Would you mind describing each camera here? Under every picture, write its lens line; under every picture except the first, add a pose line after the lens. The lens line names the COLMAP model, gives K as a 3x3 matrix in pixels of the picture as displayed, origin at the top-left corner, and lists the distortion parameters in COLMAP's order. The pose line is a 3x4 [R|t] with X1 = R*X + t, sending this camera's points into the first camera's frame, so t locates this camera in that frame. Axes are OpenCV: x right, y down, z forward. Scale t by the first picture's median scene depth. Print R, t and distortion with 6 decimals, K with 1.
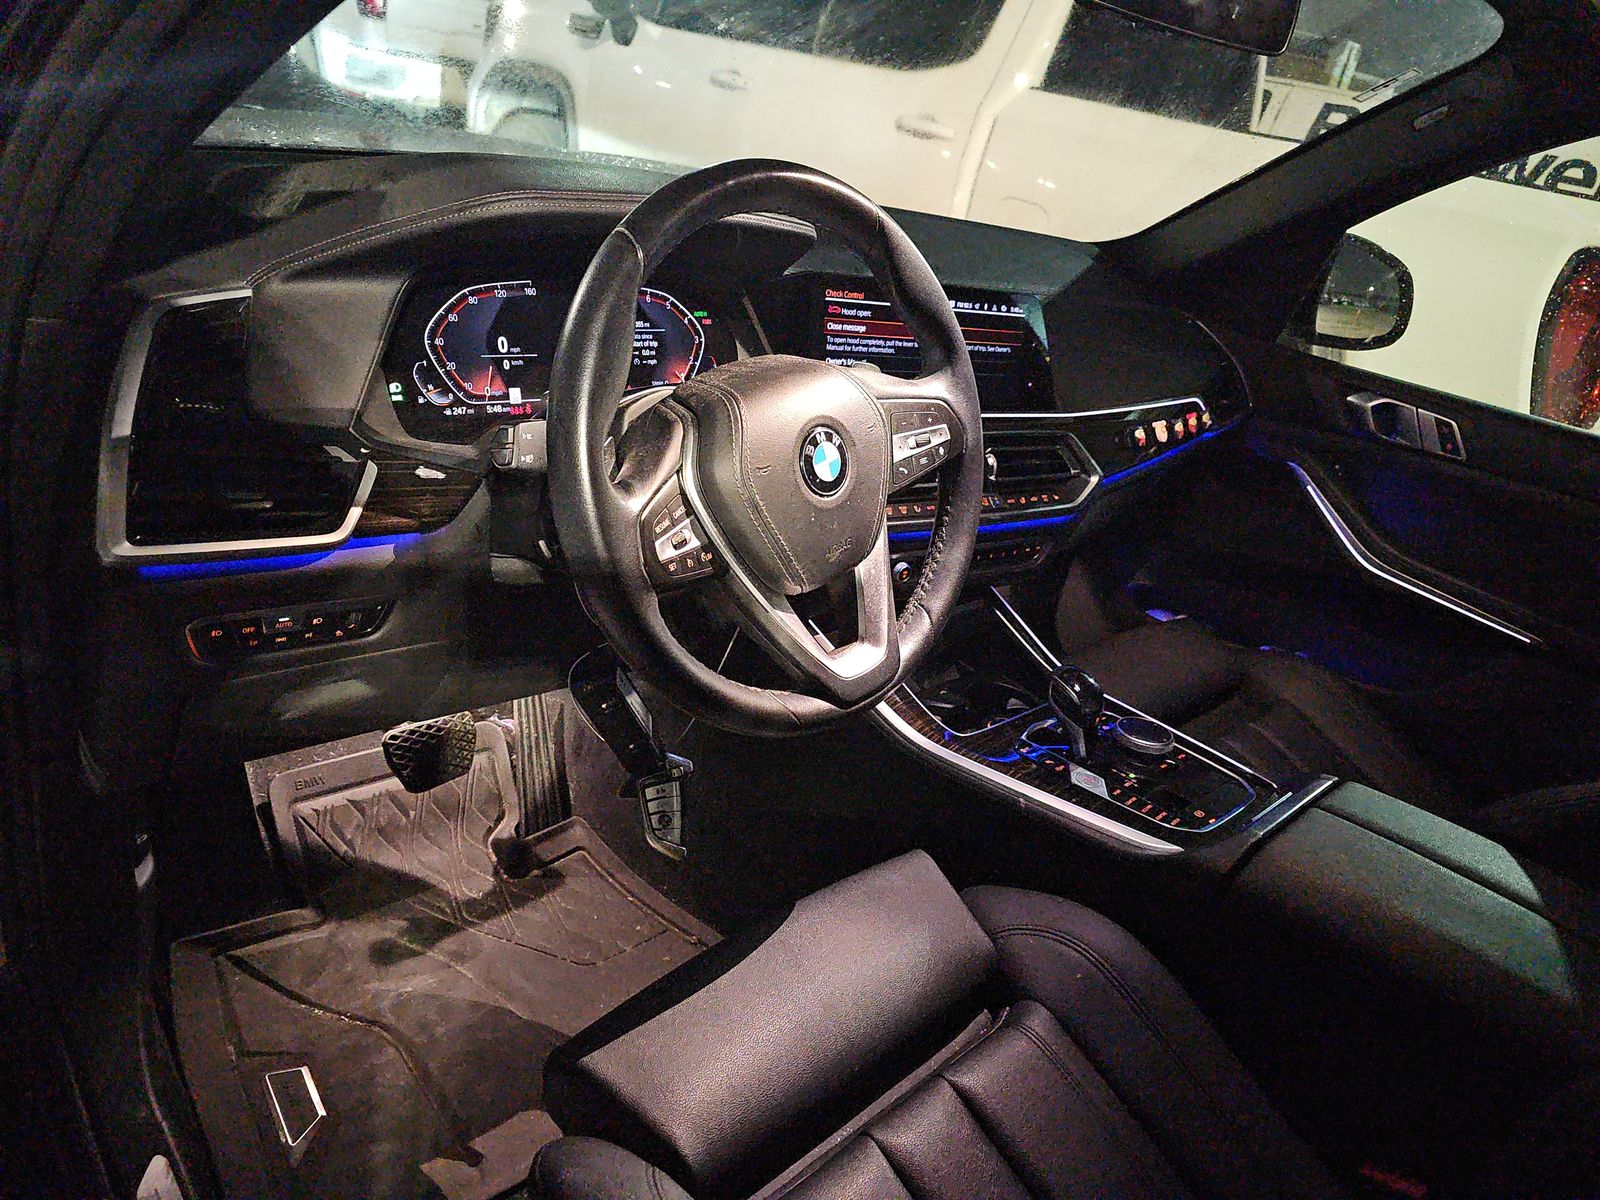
lens RADIAL K [[1050.1, 0, 776.1], [0, 1050.1, 573.4], [0, 0, 1]] dist [0.068882, -0.100314]
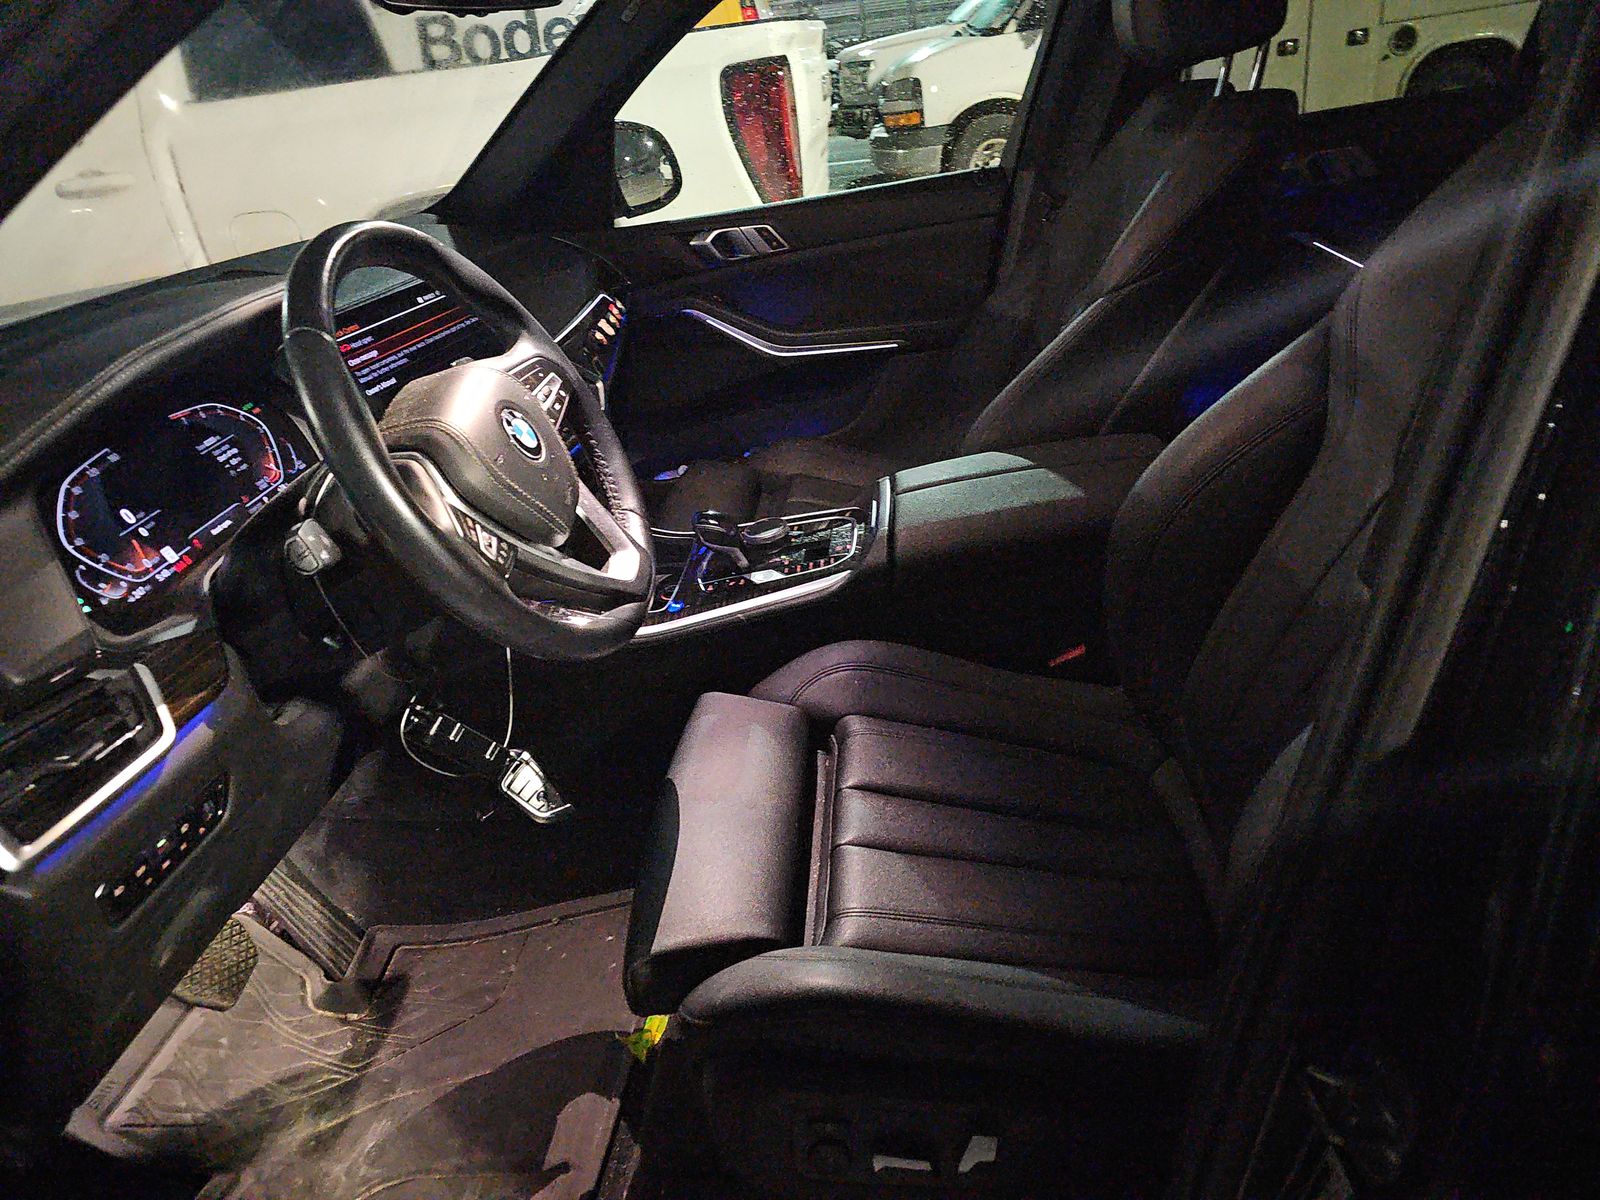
lens RADIAL K [[1070.3, 0, 800.0], [0, 1070.3, 600.0], [0, 0, 1]] dist [0.002918, 0.001710]
pose [[0.685226, -0.557373, 0.468829, -0.336404], [0.526955, 0.823756, 0.209150, -0.032668], [-0.502775, 0.103737, 0.858170, -0.149208]]
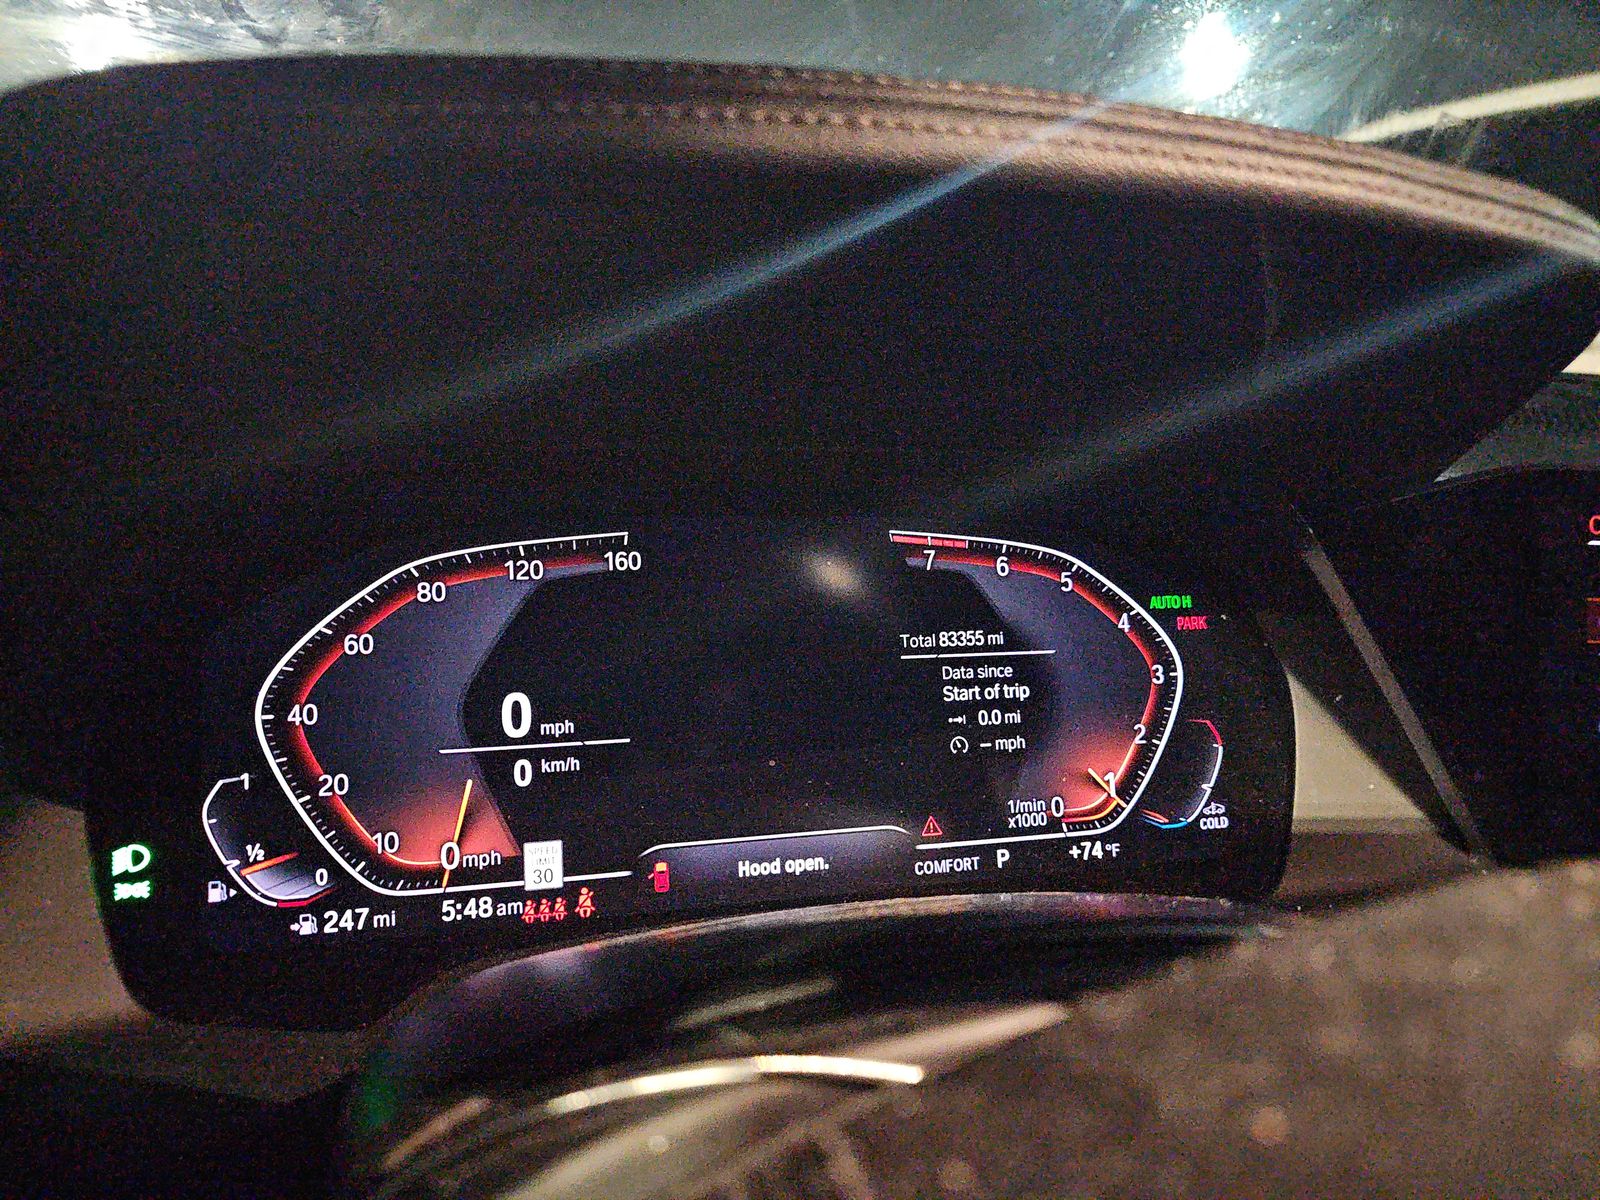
lens RADIAL K [[1070.3, 0, 800.0], [0, 1070.3, 600.0], [0, 0, 1]] dist [0.002918, 0.001710]
pose [[0.885247, -0.029792, -0.464166, -0.017543], [-0.079836, 0.973403, -0.214739, -0.183530], [0.458218, 0.227154, 0.859324, 0.729456]]
